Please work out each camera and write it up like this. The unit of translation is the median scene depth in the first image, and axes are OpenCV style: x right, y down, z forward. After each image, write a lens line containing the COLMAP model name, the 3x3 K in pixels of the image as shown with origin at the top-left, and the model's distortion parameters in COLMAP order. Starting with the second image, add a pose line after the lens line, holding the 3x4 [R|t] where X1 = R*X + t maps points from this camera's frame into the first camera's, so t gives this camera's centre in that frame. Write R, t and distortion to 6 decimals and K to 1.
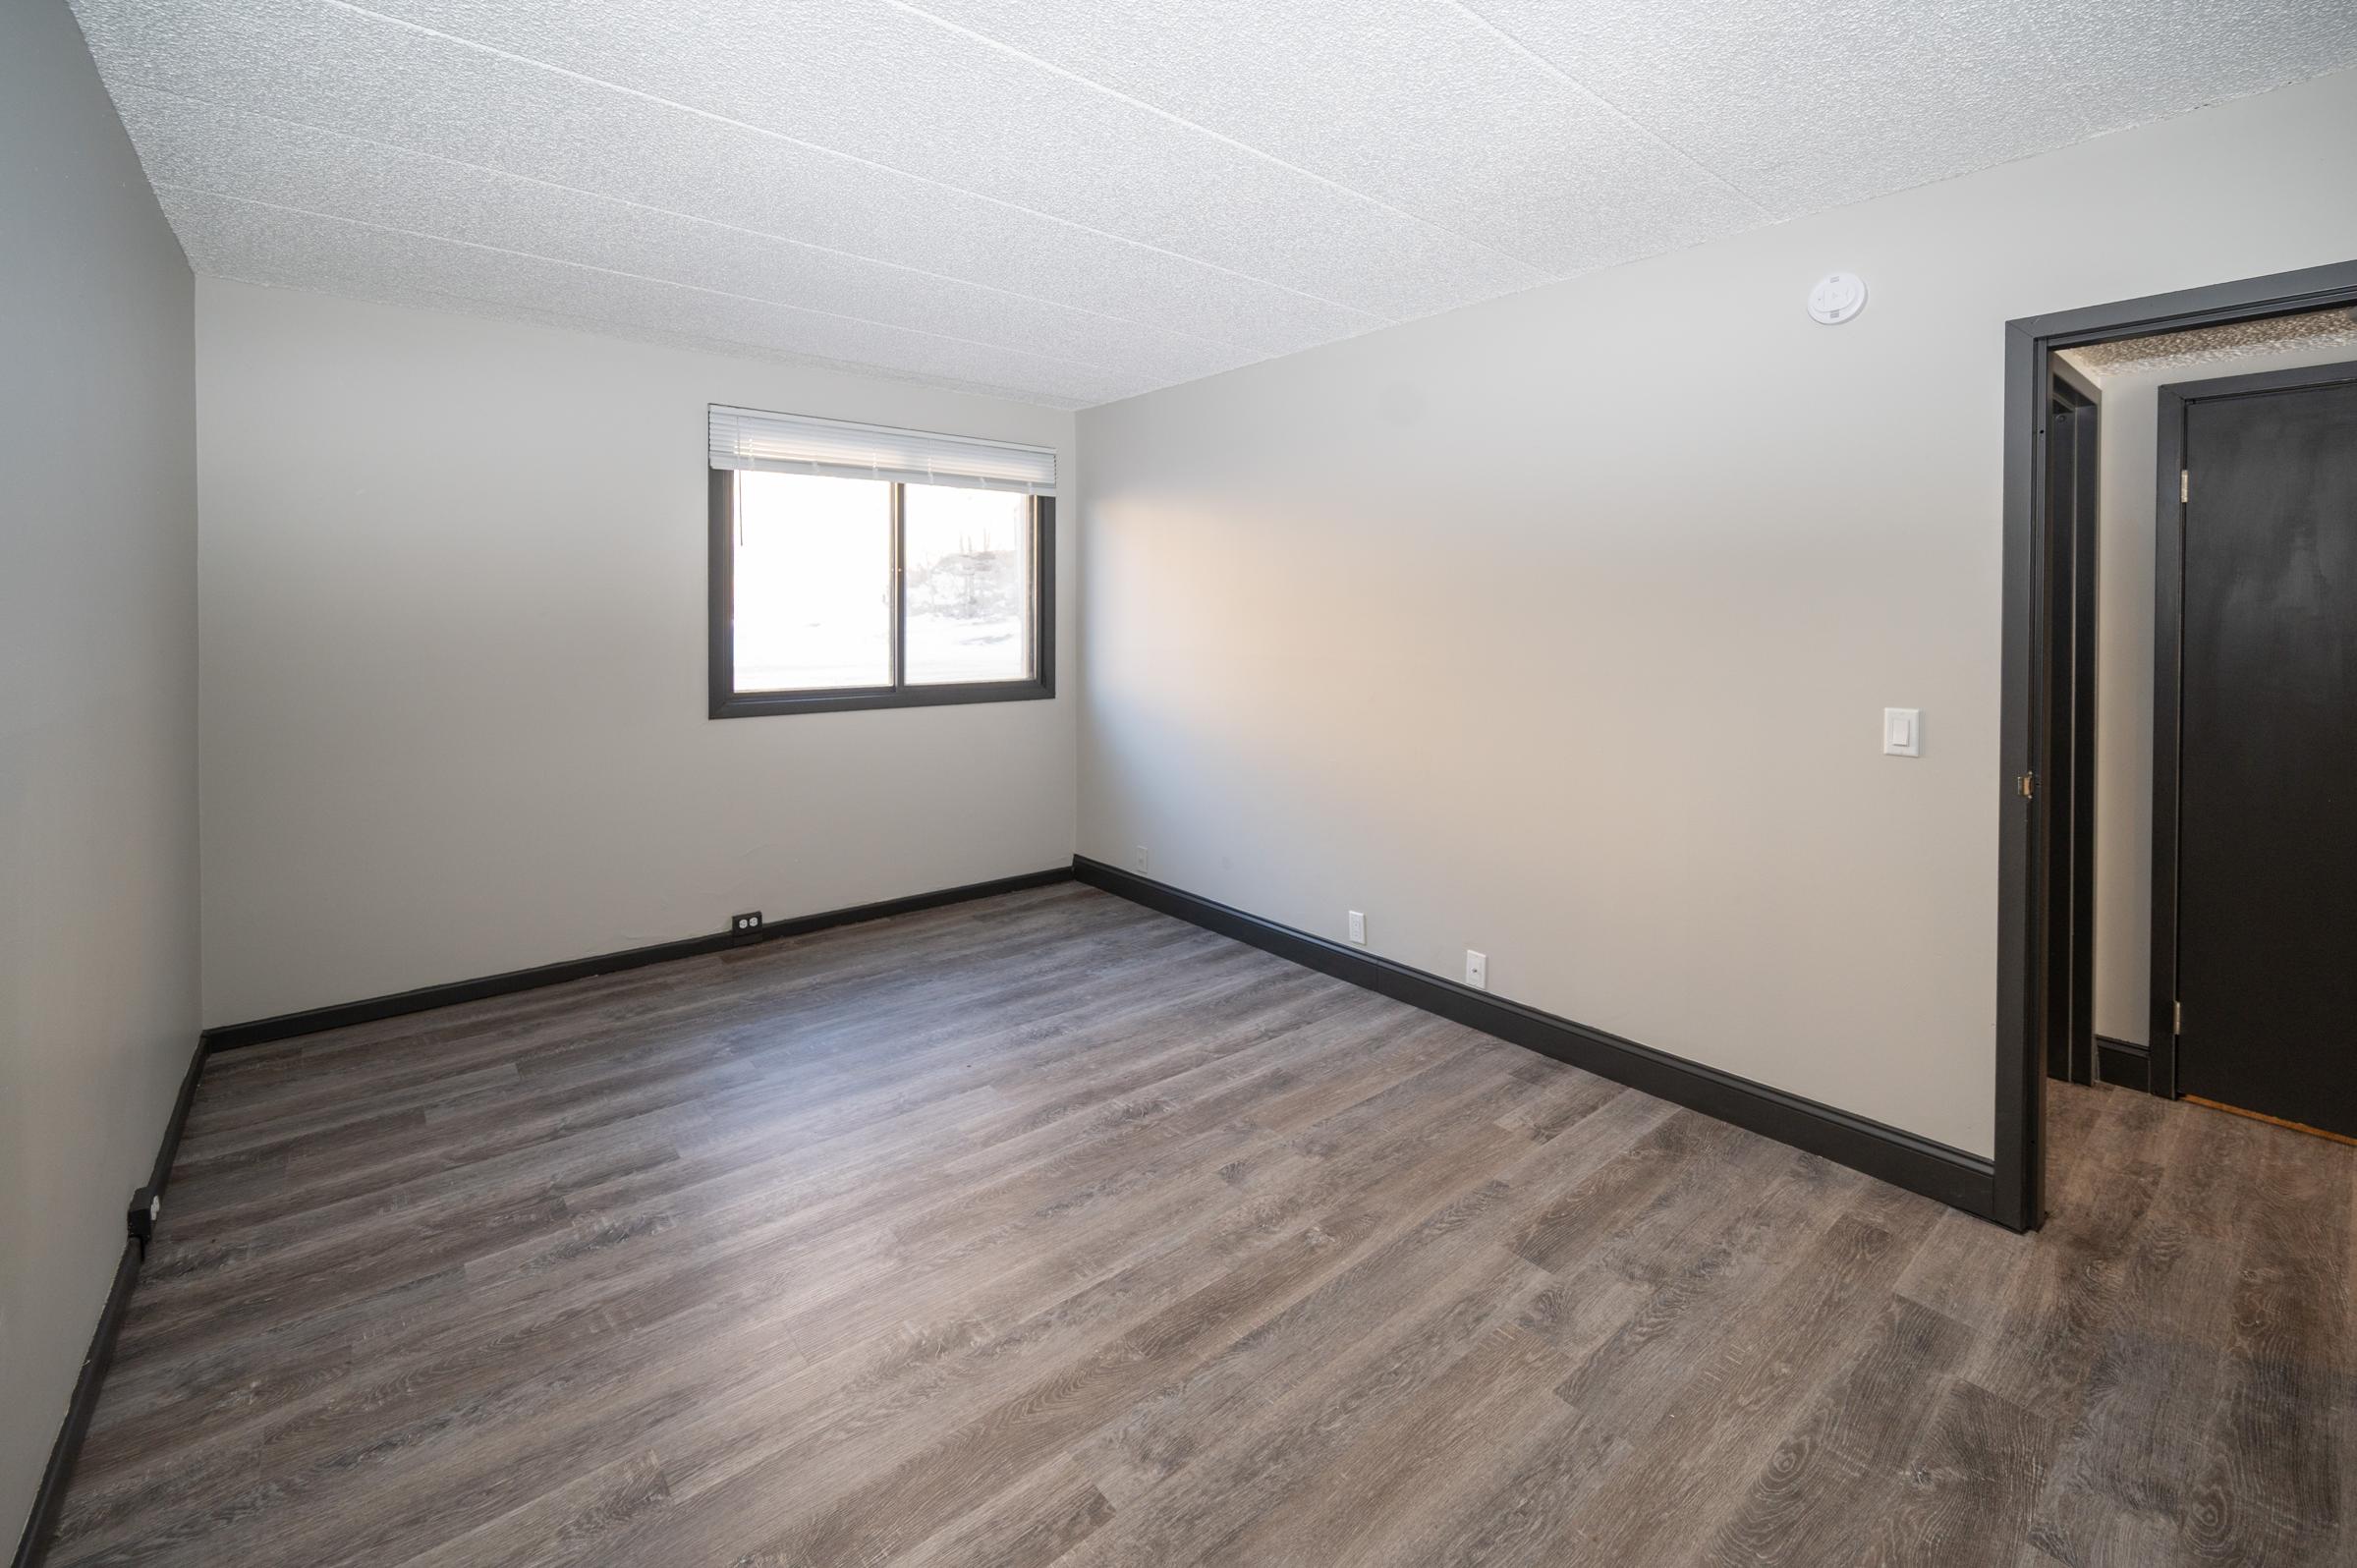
lens RADIAL K [[976.6, 0, 1178.5], [0, 976.6, 784.0], [0, 0, 1]] dist [0.001590, 0.000758]
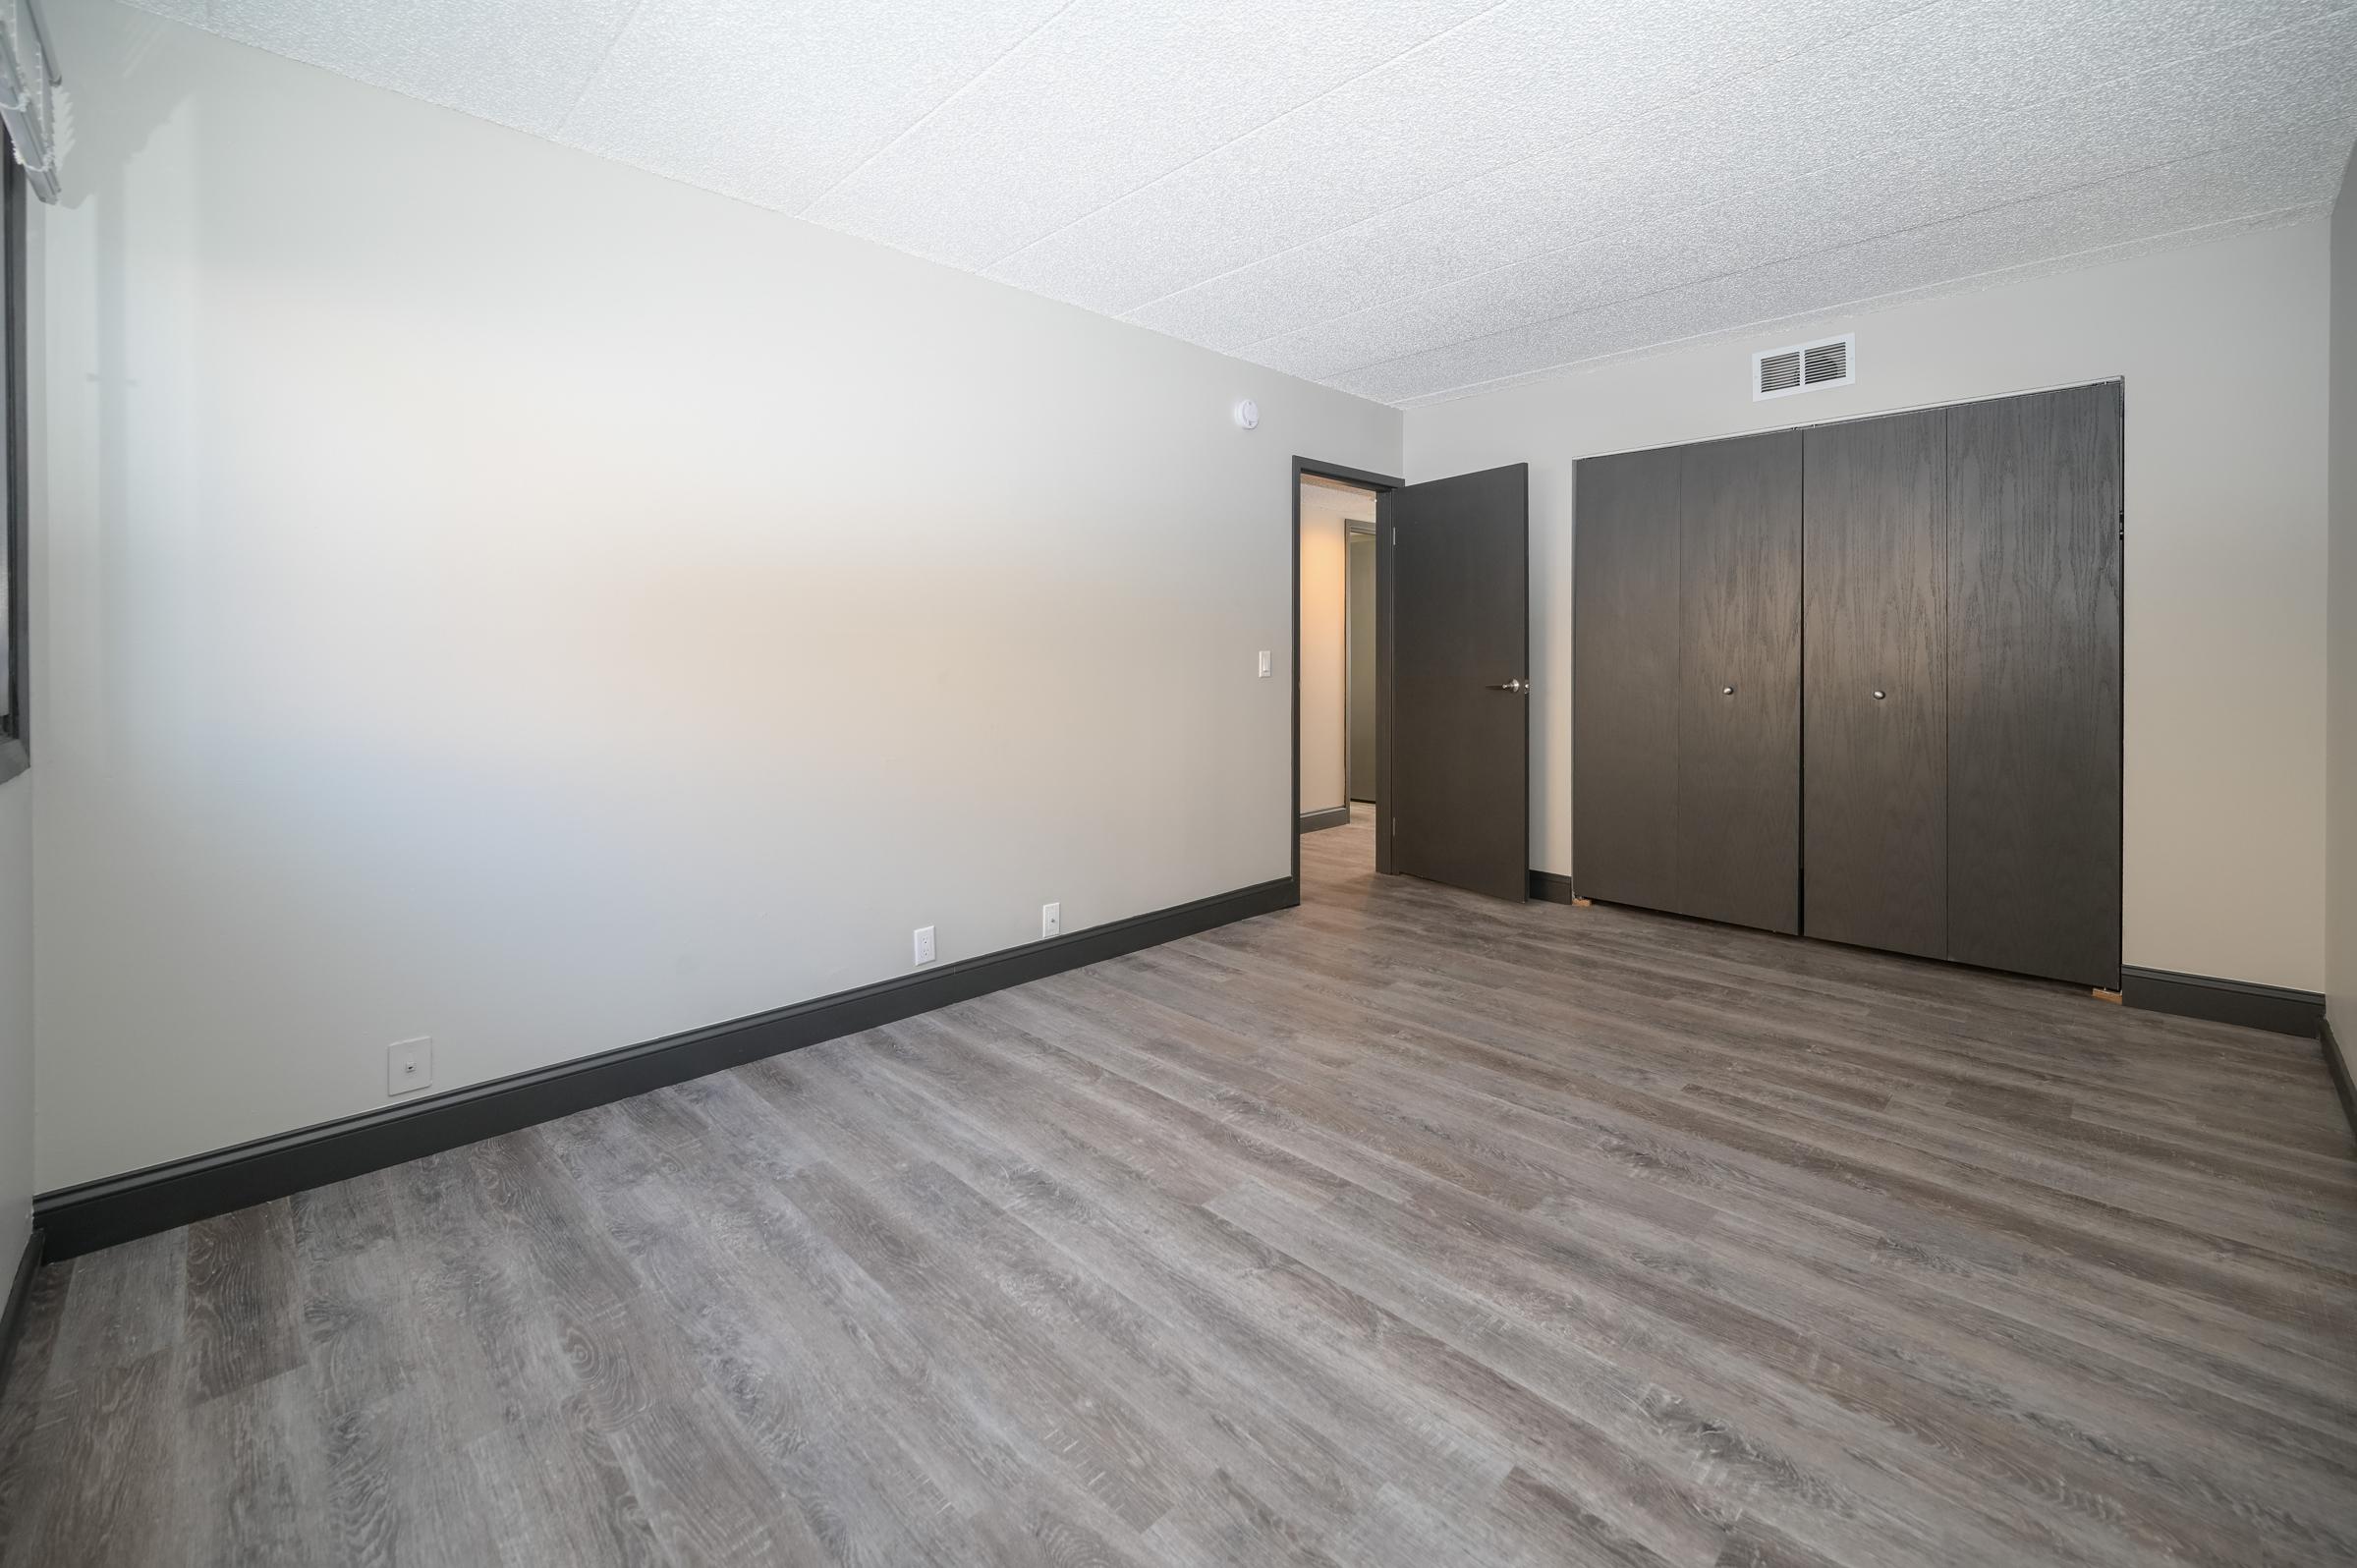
lens RADIAL K [[976.6, 0, 1178.5], [0, 976.6, 784.0], [0, 0, 1]] dist [0.001590, 0.000758]
pose [[-0.084039, -0.131310, 0.987773, -1.121805], [0.174803, 0.973965, 0.144347, -0.139007], [-0.981010, 0.184796, -0.058897, 1.284145]]
